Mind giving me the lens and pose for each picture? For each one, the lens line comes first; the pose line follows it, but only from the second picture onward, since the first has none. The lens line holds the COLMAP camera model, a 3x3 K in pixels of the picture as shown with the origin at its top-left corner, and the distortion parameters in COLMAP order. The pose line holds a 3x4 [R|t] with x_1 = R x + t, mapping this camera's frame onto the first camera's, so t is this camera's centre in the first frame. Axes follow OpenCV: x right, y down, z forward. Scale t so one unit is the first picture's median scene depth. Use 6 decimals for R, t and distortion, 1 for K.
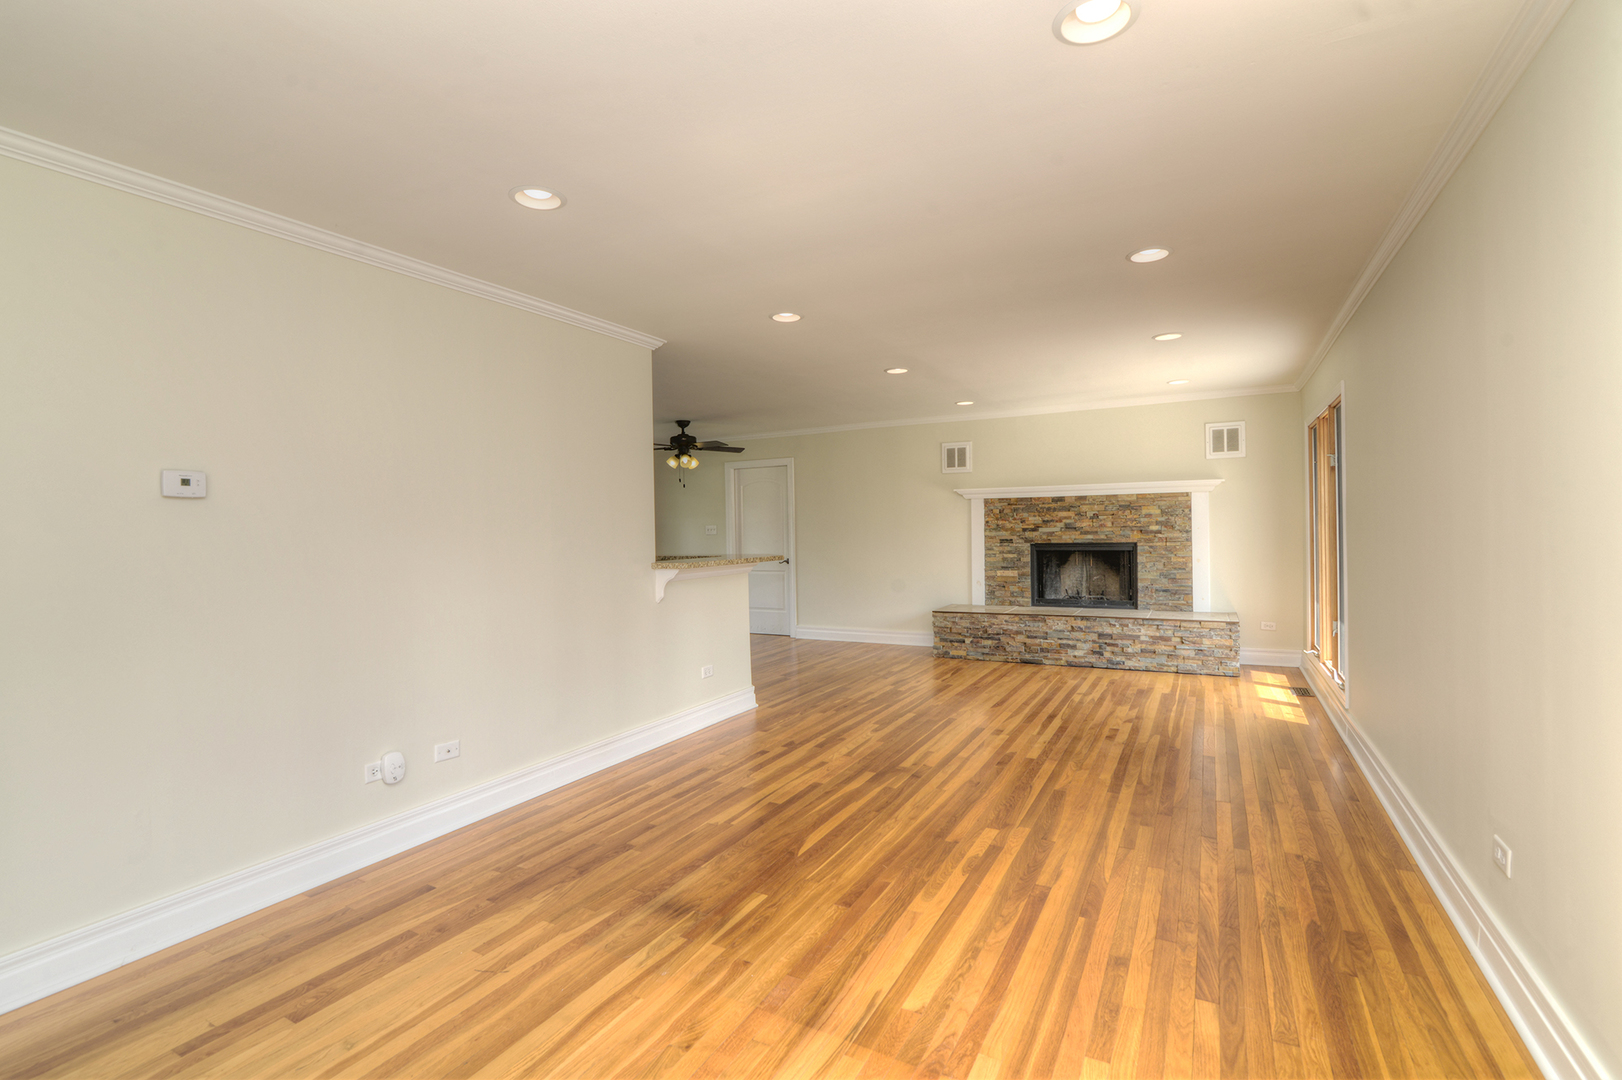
lens RADIAL K [[744.9, 0, 802.2], [0, 744.9, 535.6], [0, 0, 1]] dist [-0.022834, 0.001596]
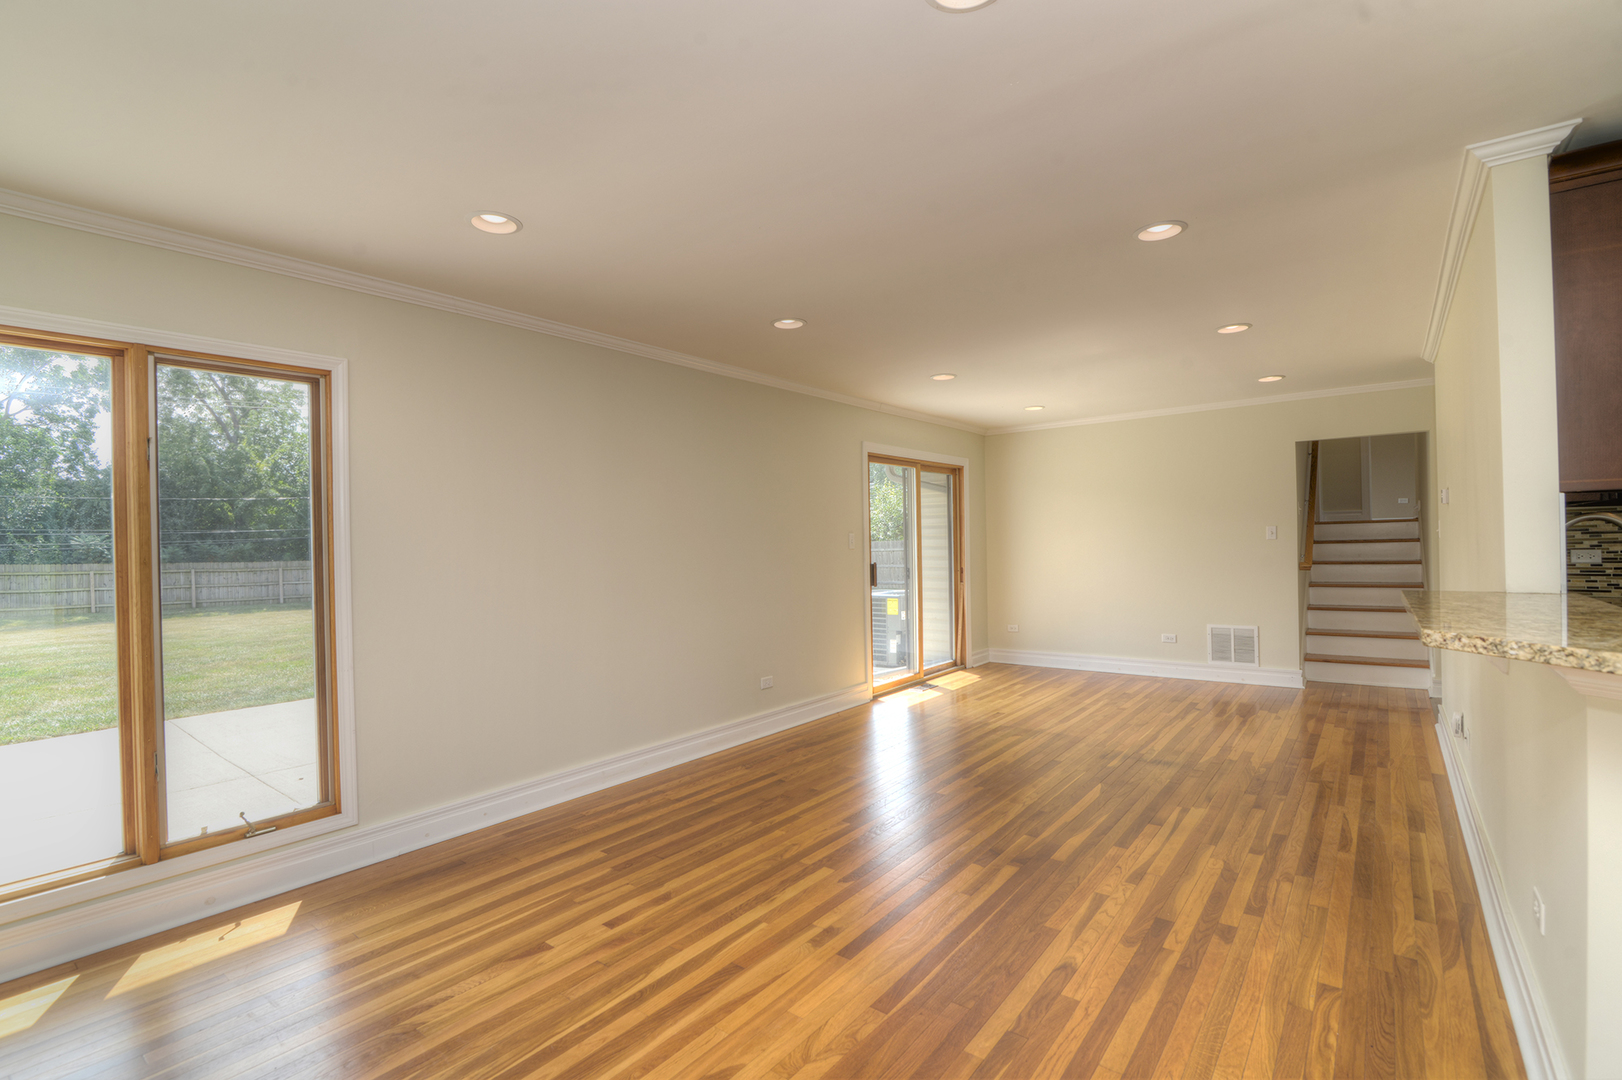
lens RADIAL K [[744.9, 0, 800.5], [0, 744.9, 542.3], [0, 0, 1]] dist [-0.022834, 0.001596]
pose [[-0.985064, 0.041400, 0.167135, 0.190301], [0.043172, 0.999043, 0.006978, -0.021704], [-0.166686, 0.014090, -0.985909, 1.607187]]
